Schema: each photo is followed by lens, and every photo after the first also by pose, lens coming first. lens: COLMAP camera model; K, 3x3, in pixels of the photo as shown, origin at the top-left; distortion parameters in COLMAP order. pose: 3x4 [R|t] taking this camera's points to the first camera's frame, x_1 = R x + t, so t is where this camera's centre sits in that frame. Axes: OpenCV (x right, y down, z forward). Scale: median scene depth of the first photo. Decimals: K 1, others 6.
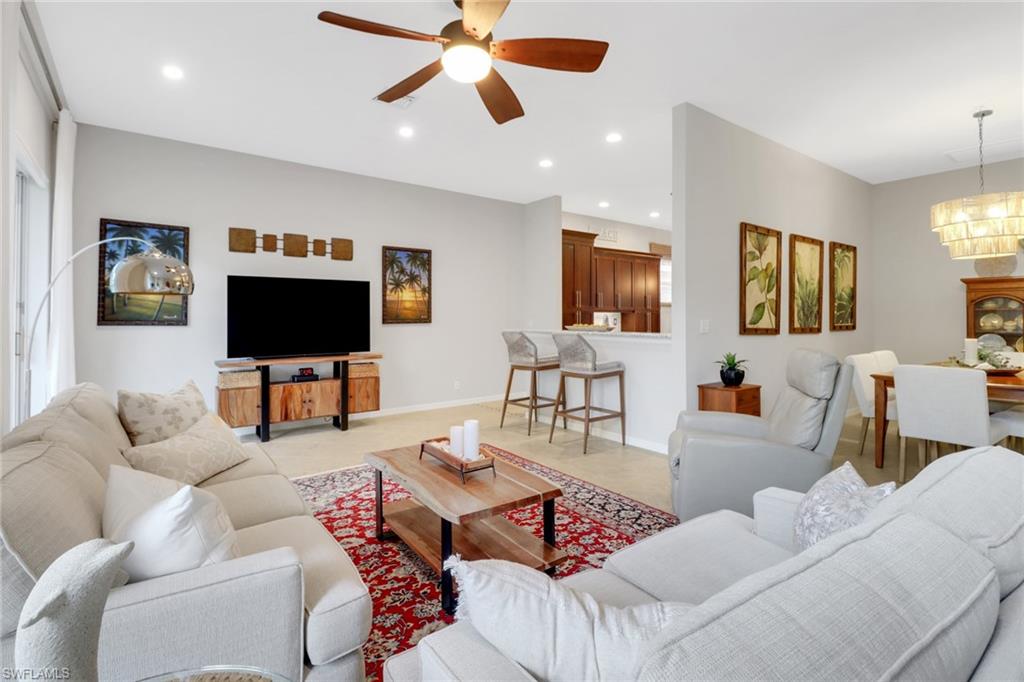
lens RADIAL K [[485.4, 0, 513.1], [0, 485.4, 308.2], [0, 0, 1]] dist [0.021167, -0.000081]
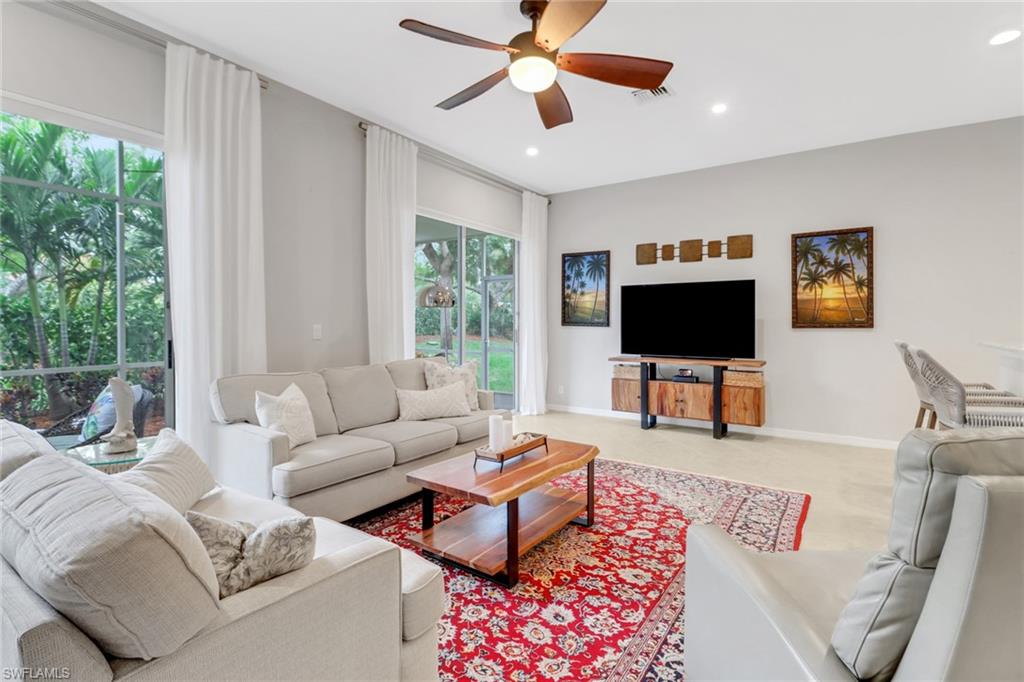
lens RADIAL K [[491.3, 0, 510.6], [0, 491.3, 322.5], [0, 0, 1]] dist [-0.000166, -0.000049]
pose [[0.301559, 0.003527, -0.953441, 0.455490], [0.018086, 0.999792, 0.009419, 0.006990], [0.953276, -0.020084, 0.301432, 0.333210]]
